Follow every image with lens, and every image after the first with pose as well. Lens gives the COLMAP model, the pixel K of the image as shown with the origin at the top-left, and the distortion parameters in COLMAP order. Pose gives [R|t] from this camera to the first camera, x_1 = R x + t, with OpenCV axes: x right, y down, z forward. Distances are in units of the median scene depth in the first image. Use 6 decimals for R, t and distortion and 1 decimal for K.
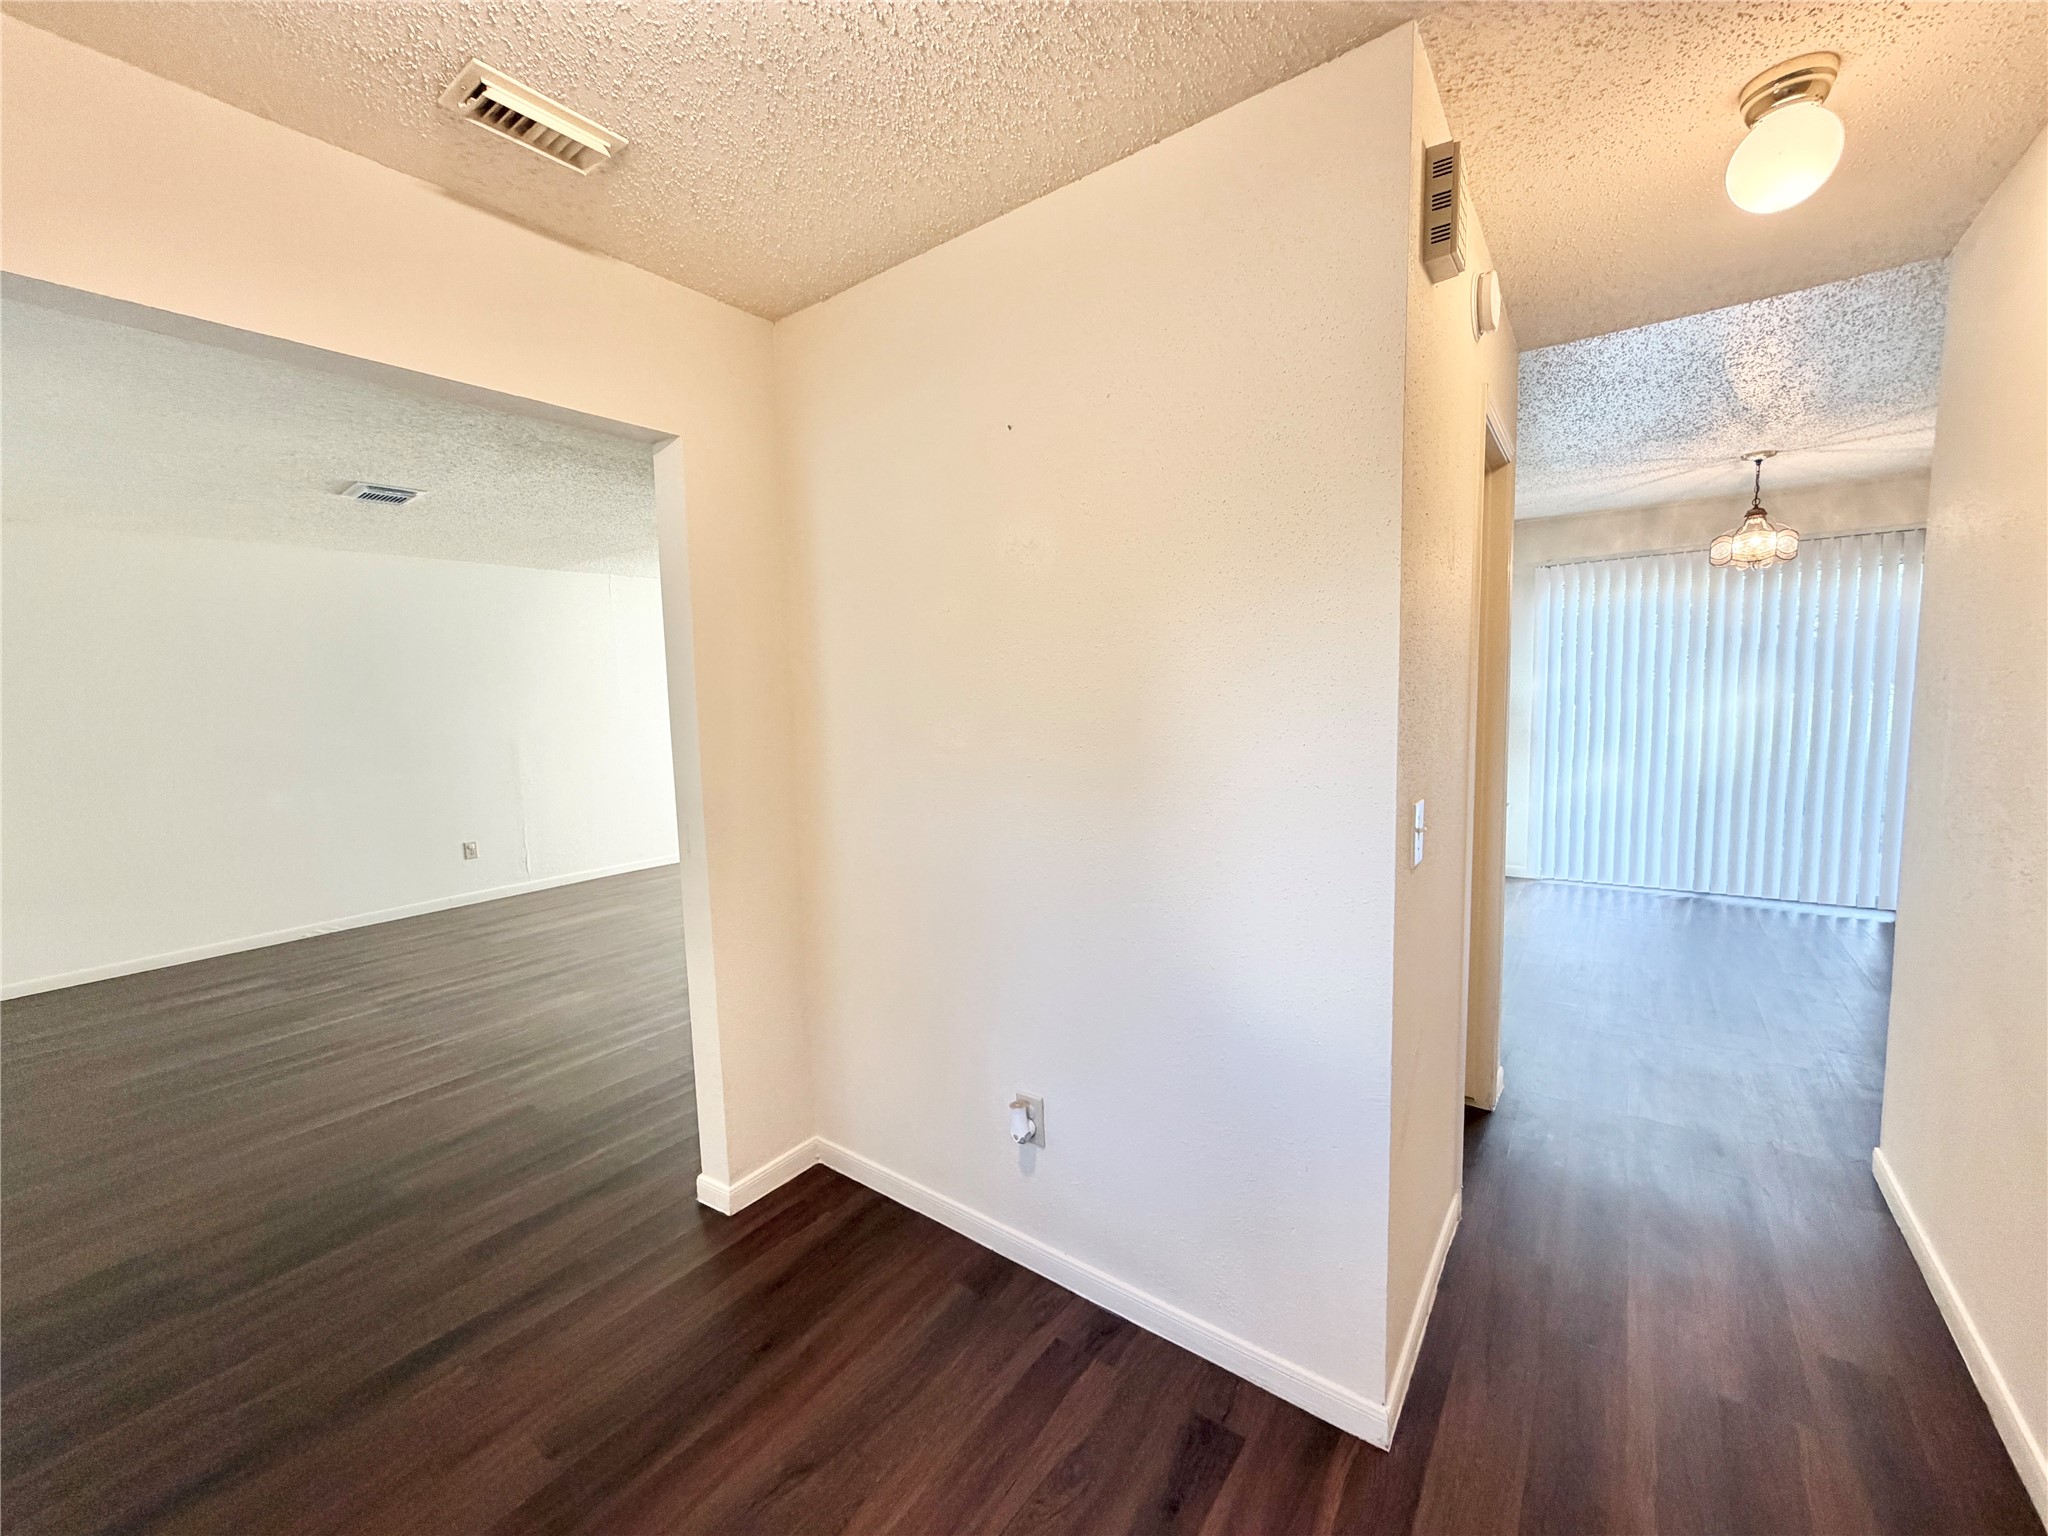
lens RADIAL K [[811.5, 0, 1024.0], [0, 811.5, 768.0], [0, 0, 1]] dist [-0.000708, -0.000153]
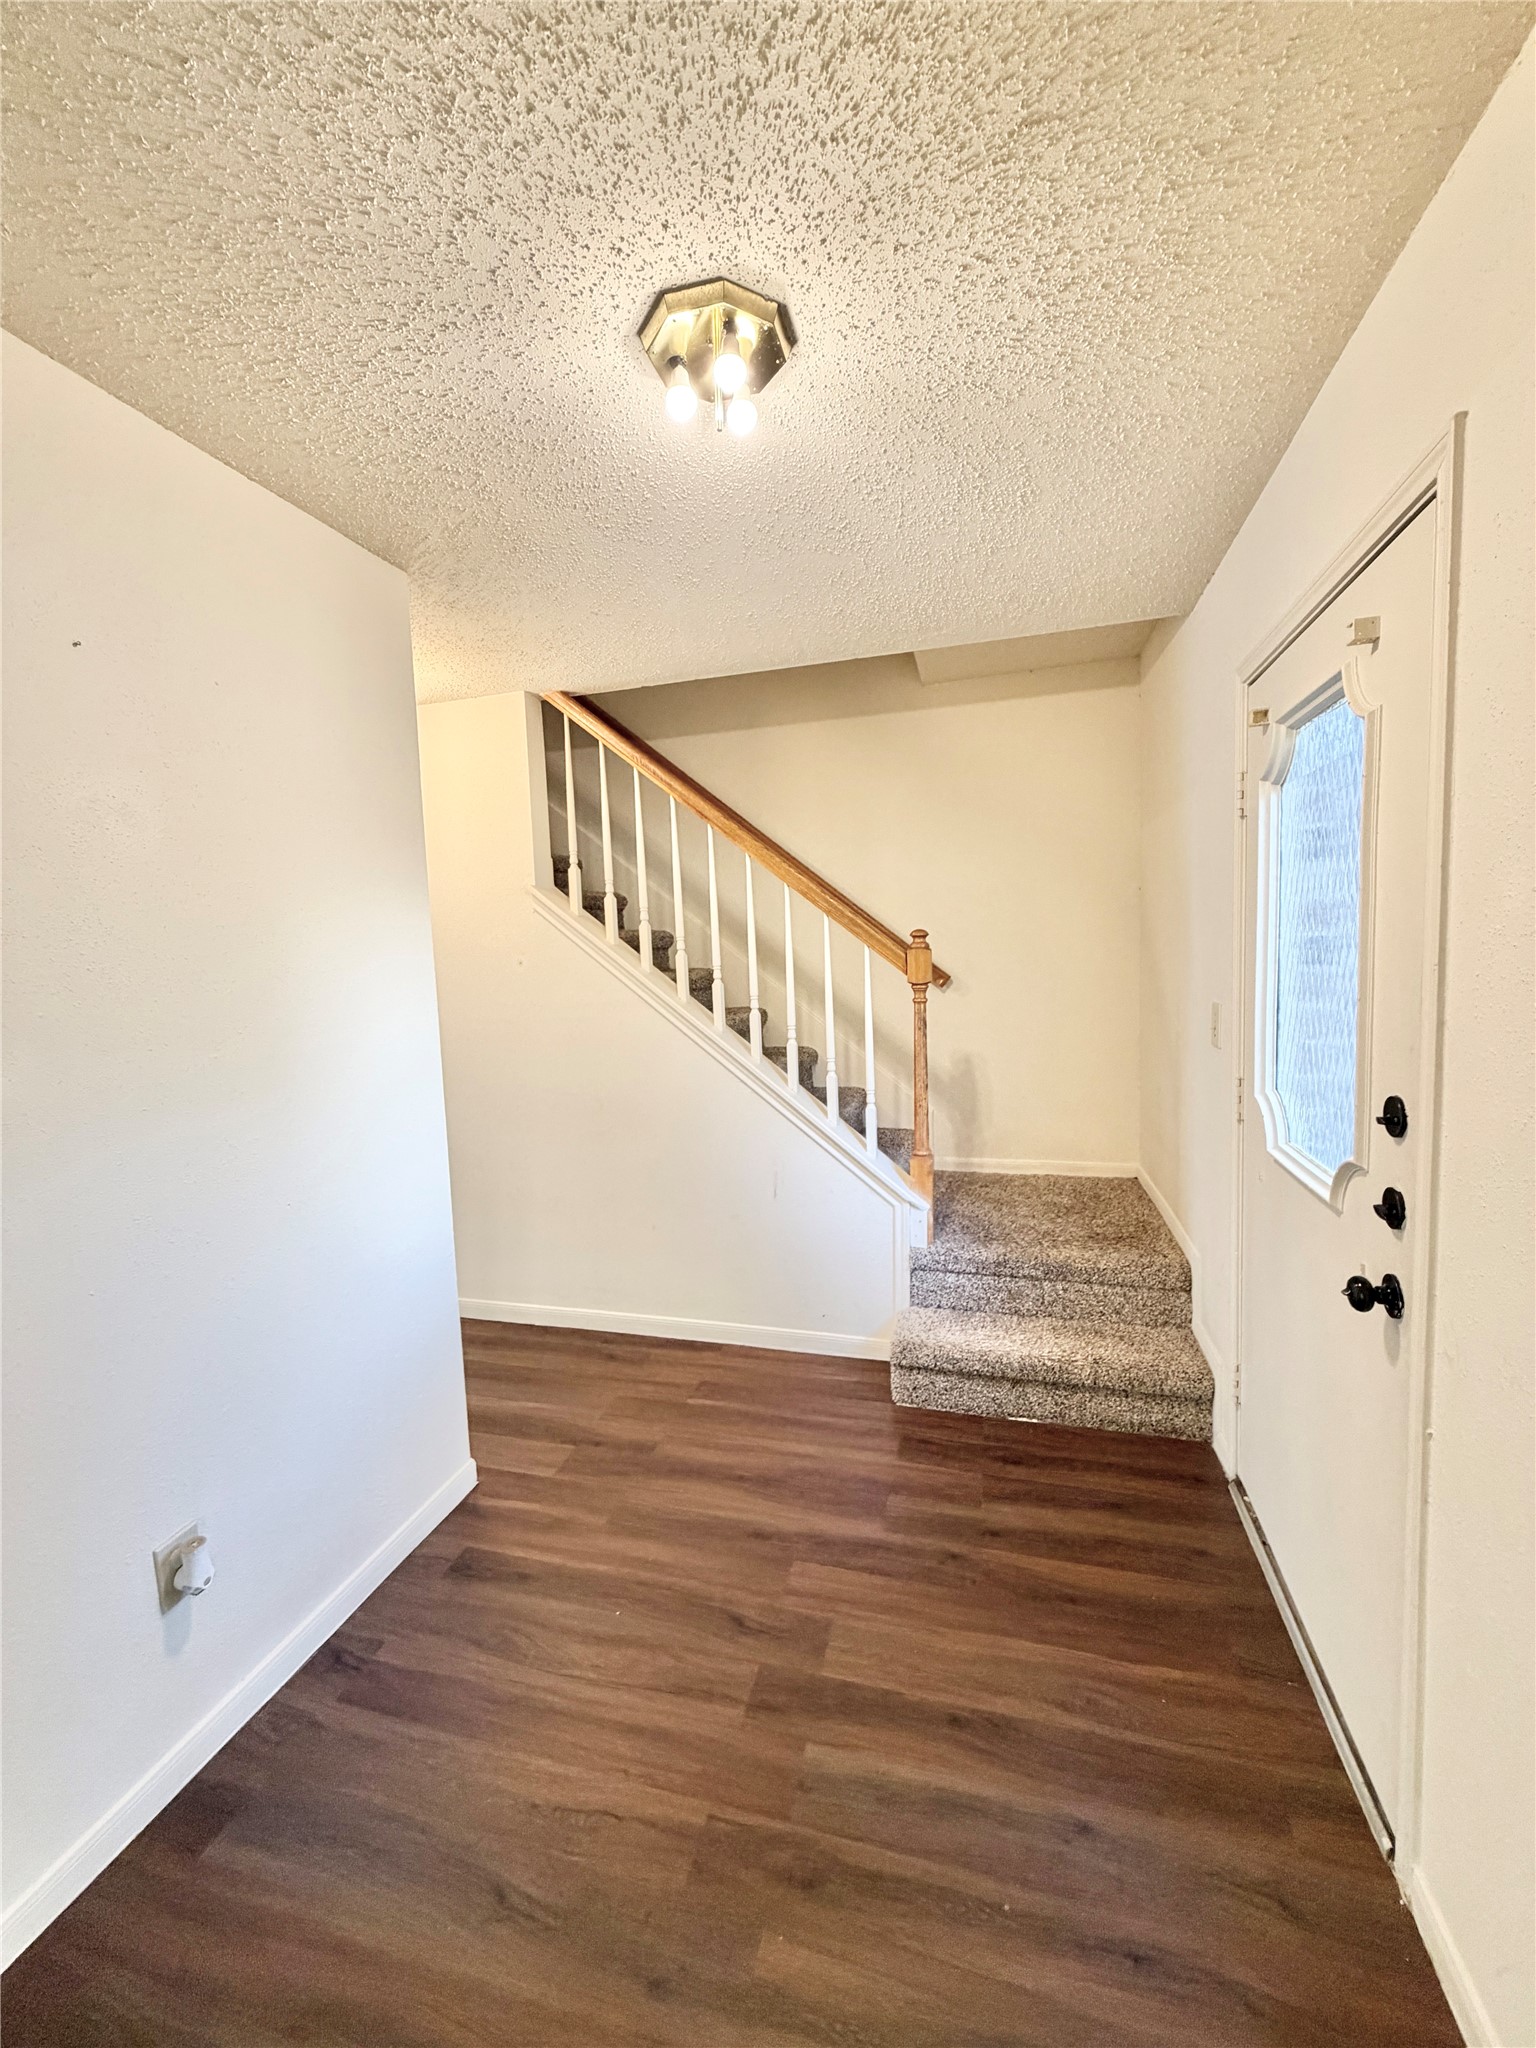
lens RADIAL K [[816.7, 0, 768.0], [0, 816.7, 1024.0], [0, 0, 1]] dist [-0.000597, -0.000089]
pose [[-0.357866, -0.051855, 0.932332, -0.867544], [0.143324, 0.983575, 0.109718, -0.066514], [-0.922708, 0.172890, -0.344556, 0.677923]]
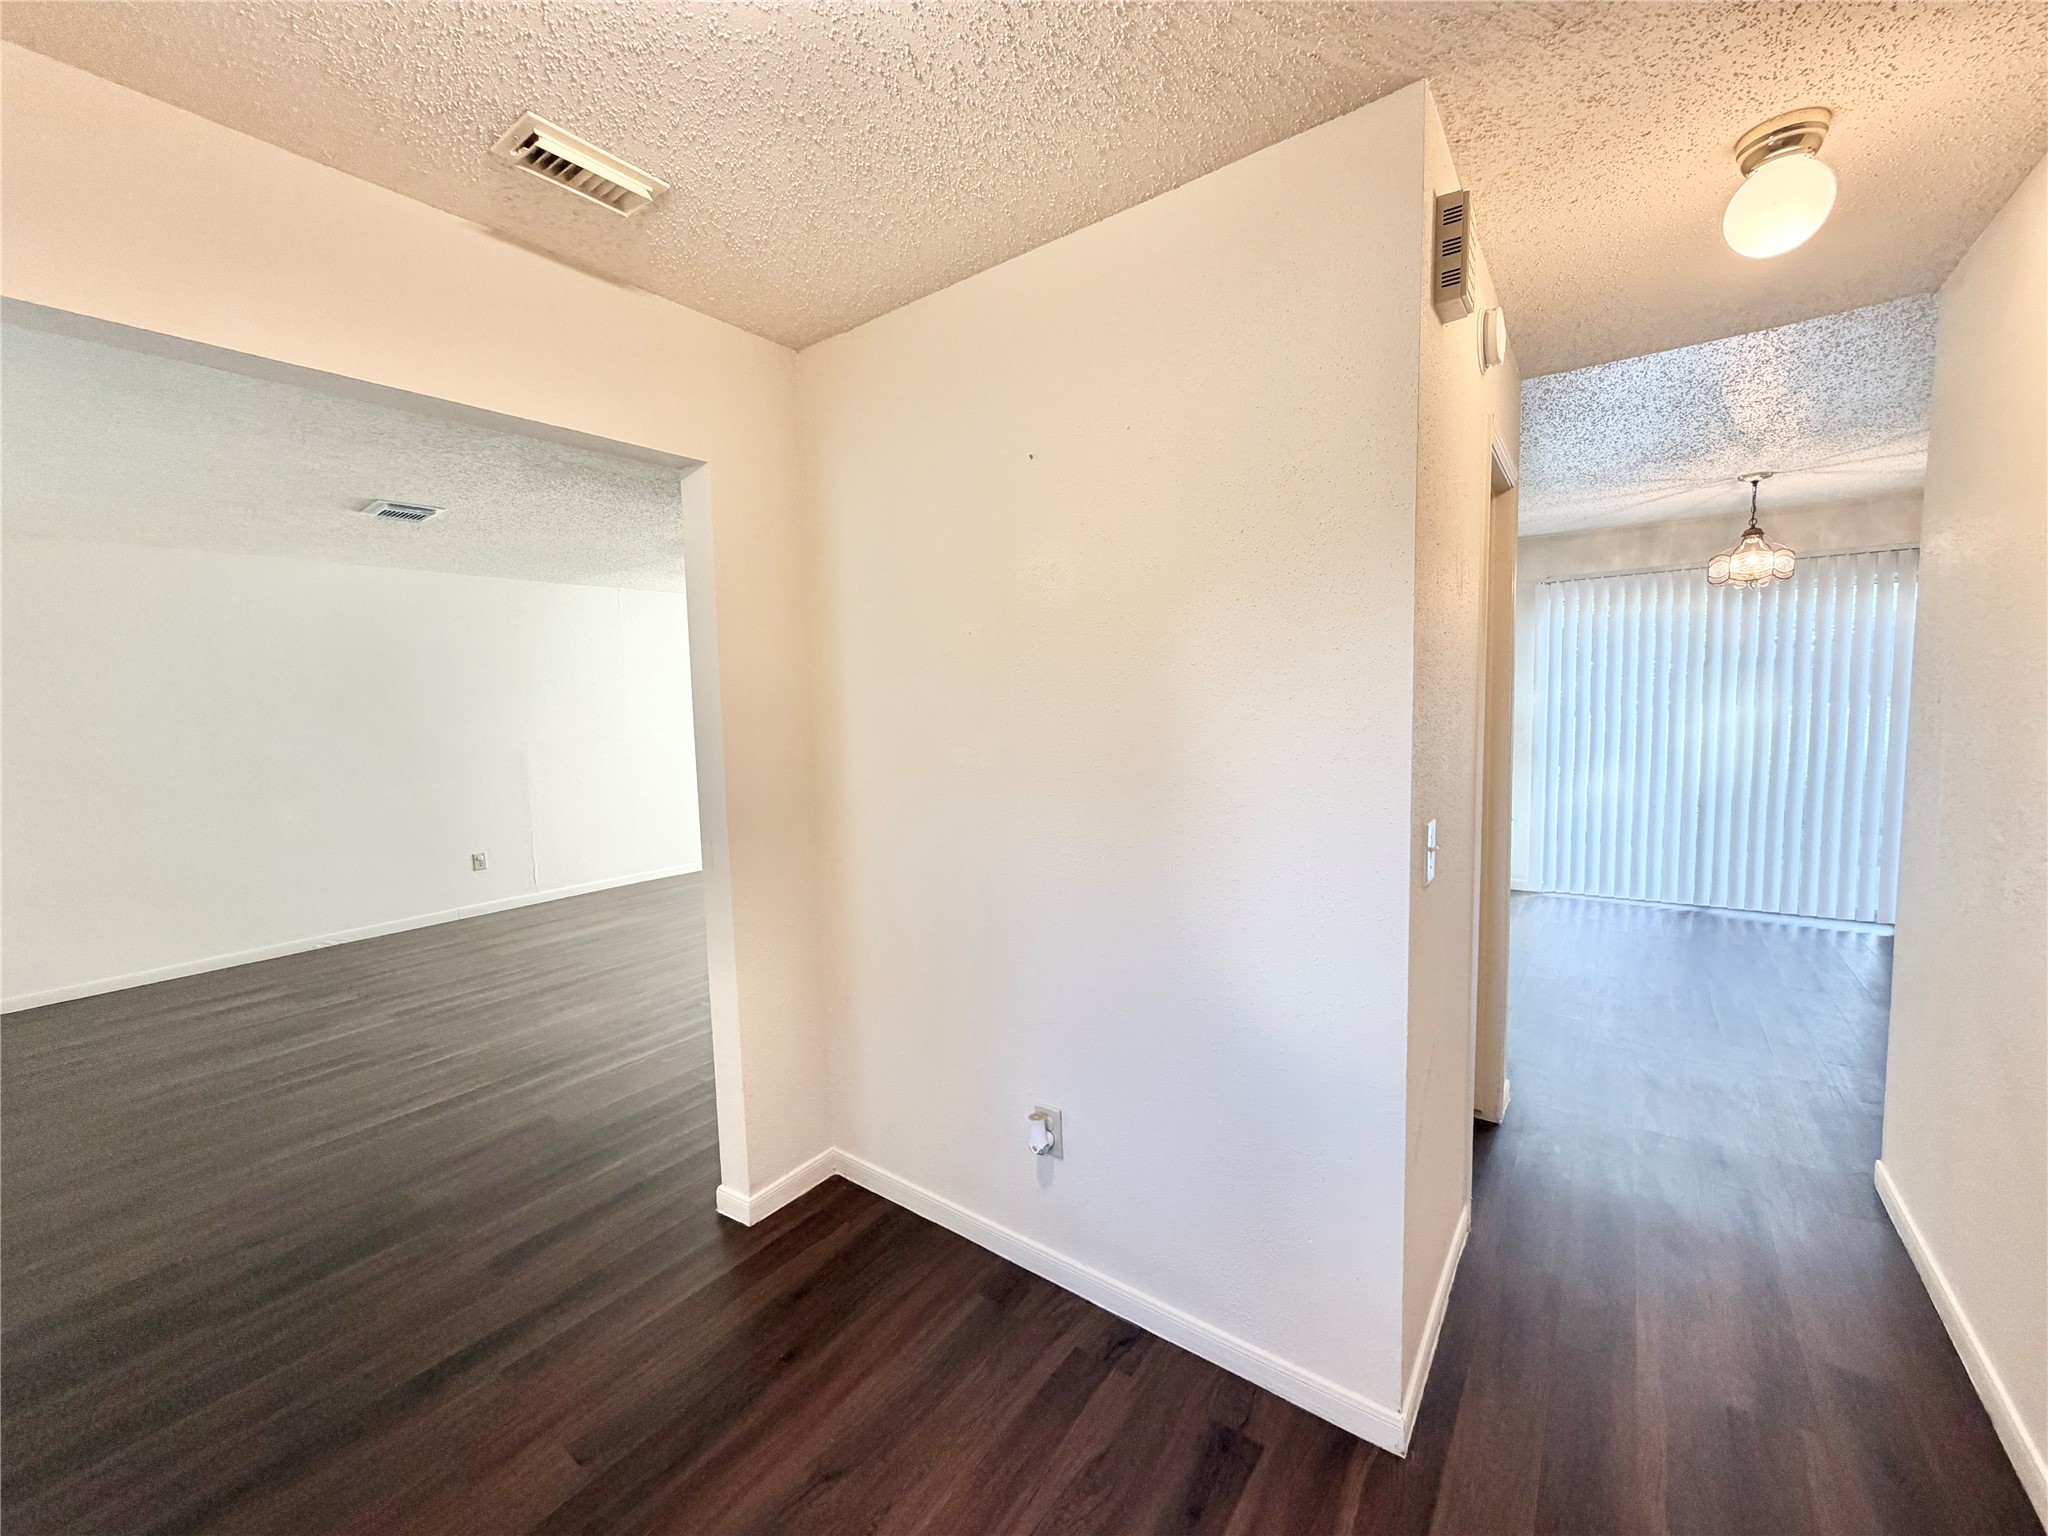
lens RADIAL K [[816.7, 0, 1019.7], [0, 816.7, 765.9], [0, 0, 1]] dist [-0.000597, -0.000089]
pose [[0.999997, 0.001639, 0.002070, -0.030172], [-0.001613, 0.999922, -0.012378, -0.012389], [-0.002090, 0.012374, 0.999921, -0.029520]]
